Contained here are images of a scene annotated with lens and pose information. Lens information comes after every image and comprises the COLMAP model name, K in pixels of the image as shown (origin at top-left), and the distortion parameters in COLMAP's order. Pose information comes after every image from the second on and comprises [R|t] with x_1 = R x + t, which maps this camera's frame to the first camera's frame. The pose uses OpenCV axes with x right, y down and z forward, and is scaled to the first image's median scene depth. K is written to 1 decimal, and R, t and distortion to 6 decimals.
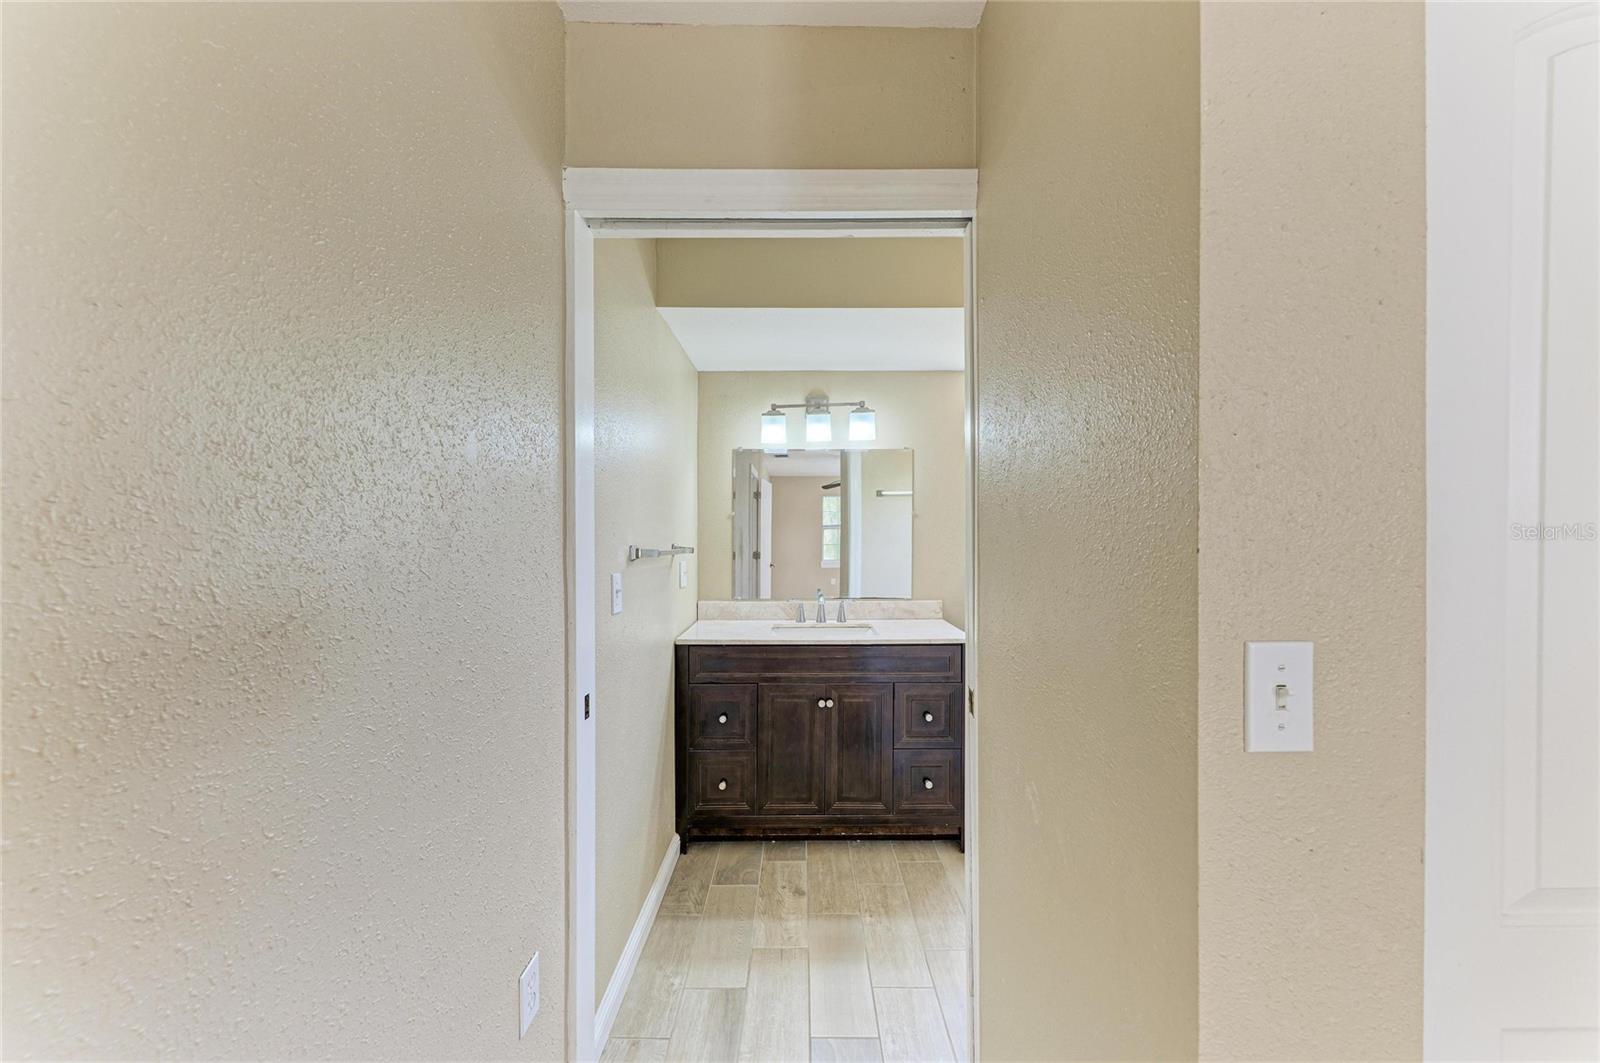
lens RADIAL K [[595.7, 0, 800.7], [0, 595.7, 538.5], [0, 0, 1]] dist [-0.000307, -0.000174]
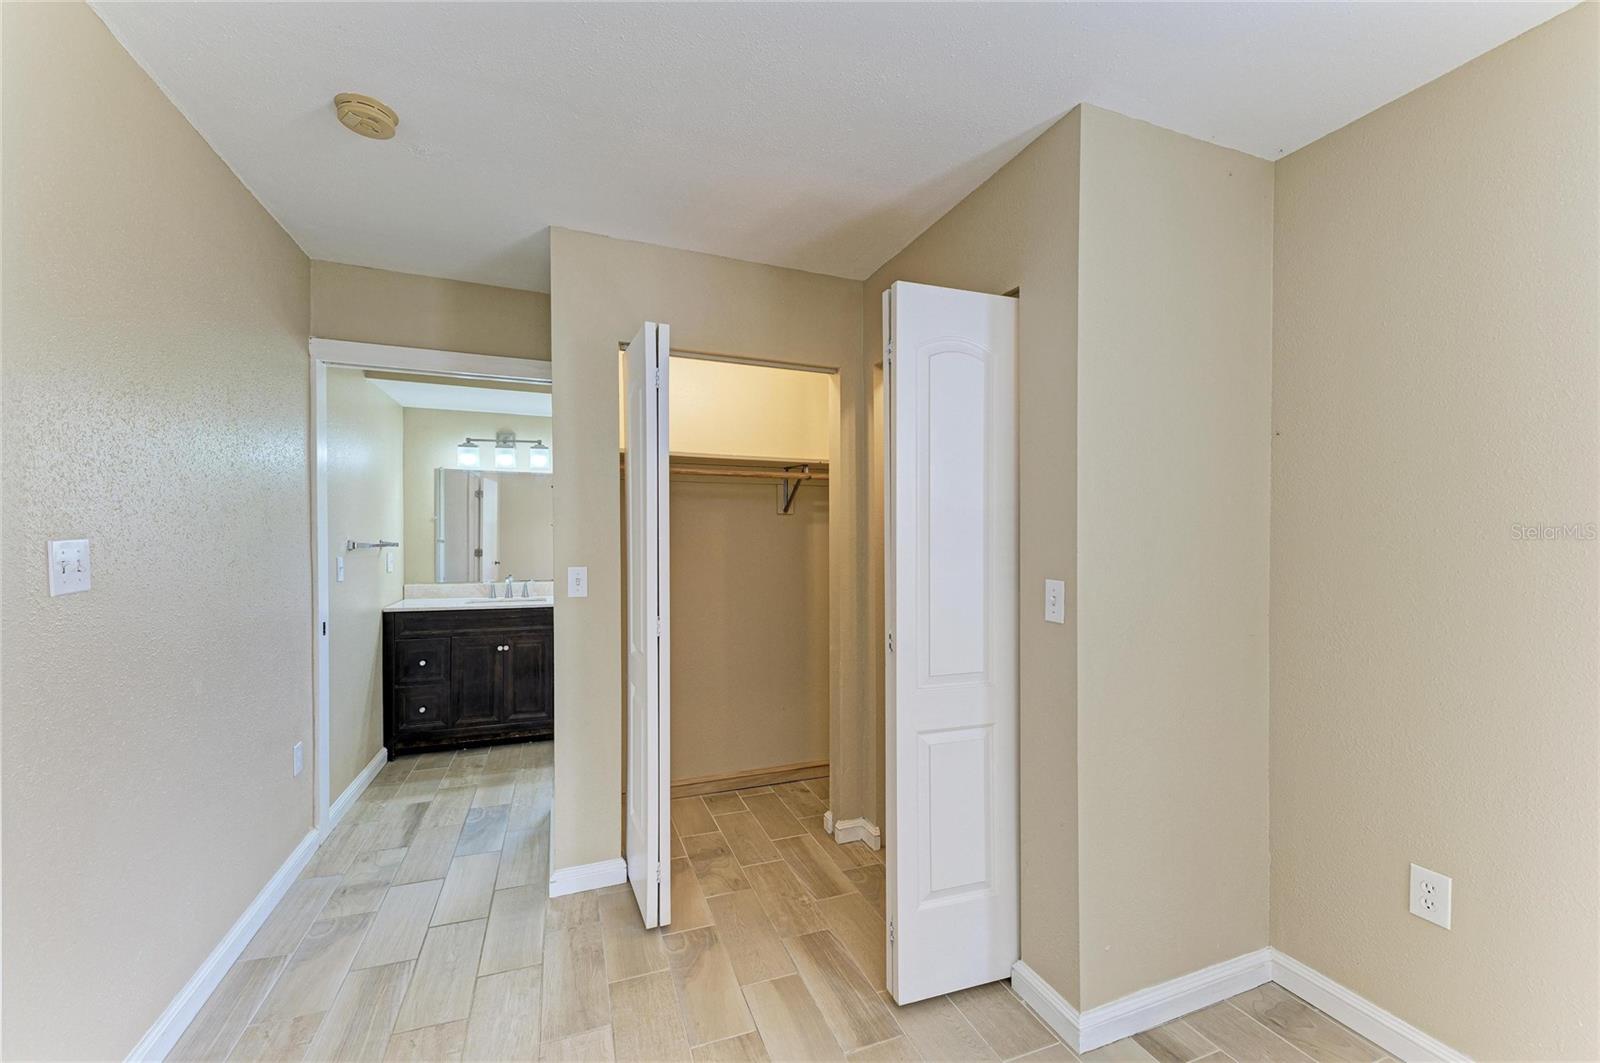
lens RADIAL K [[630.2, 0, 807.7], [0, 630.2, 551.6], [0, 0, 1]] dist [0.010942, -0.000028]
pose [[0.928587, 0.001626, 0.371111, 0.160167], [-0.009505, 0.999767, 0.019403, -0.002240], [-0.370993, -0.021544, 0.928386, -0.733750]]
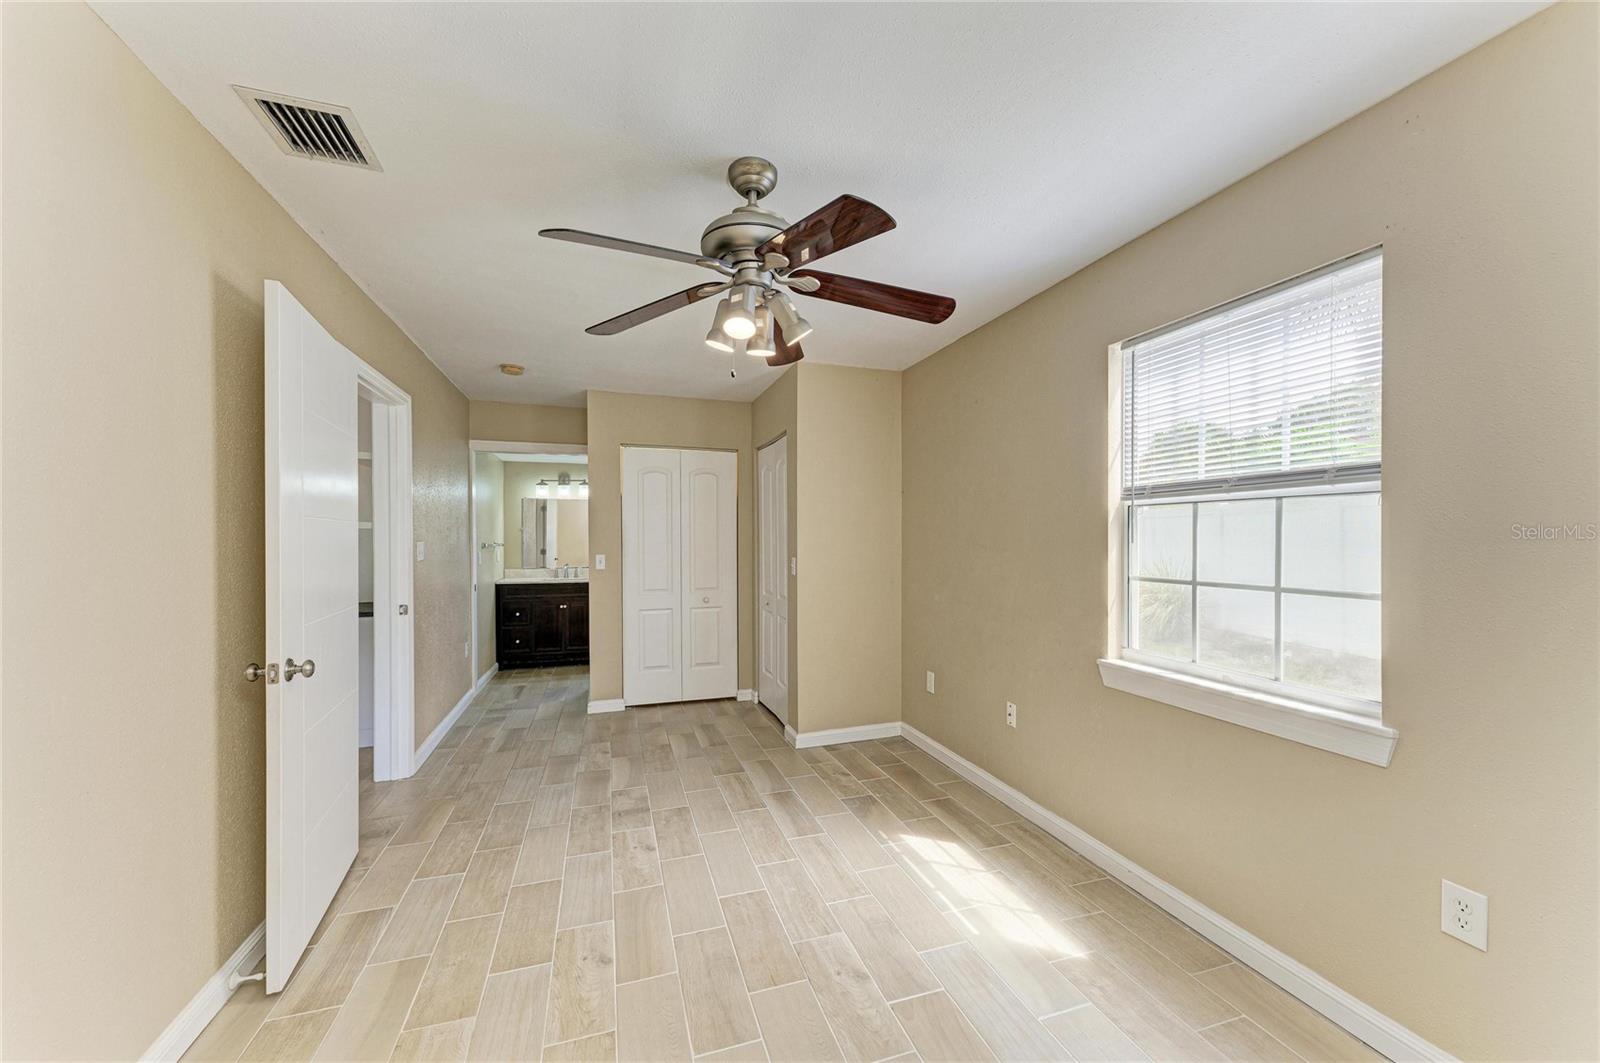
lens RADIAL K [[583.8, 0, 801.8], [0, 583.8, 553.0], [0, 0, 1]] dist [0.000301, 0.000006]
pose [[0.947371, -0.002536, 0.320128, 0.202955], [-0.004632, 0.999755, 0.021627, -0.003925], [-0.320105, -0.021972, 0.947127, -1.600687]]
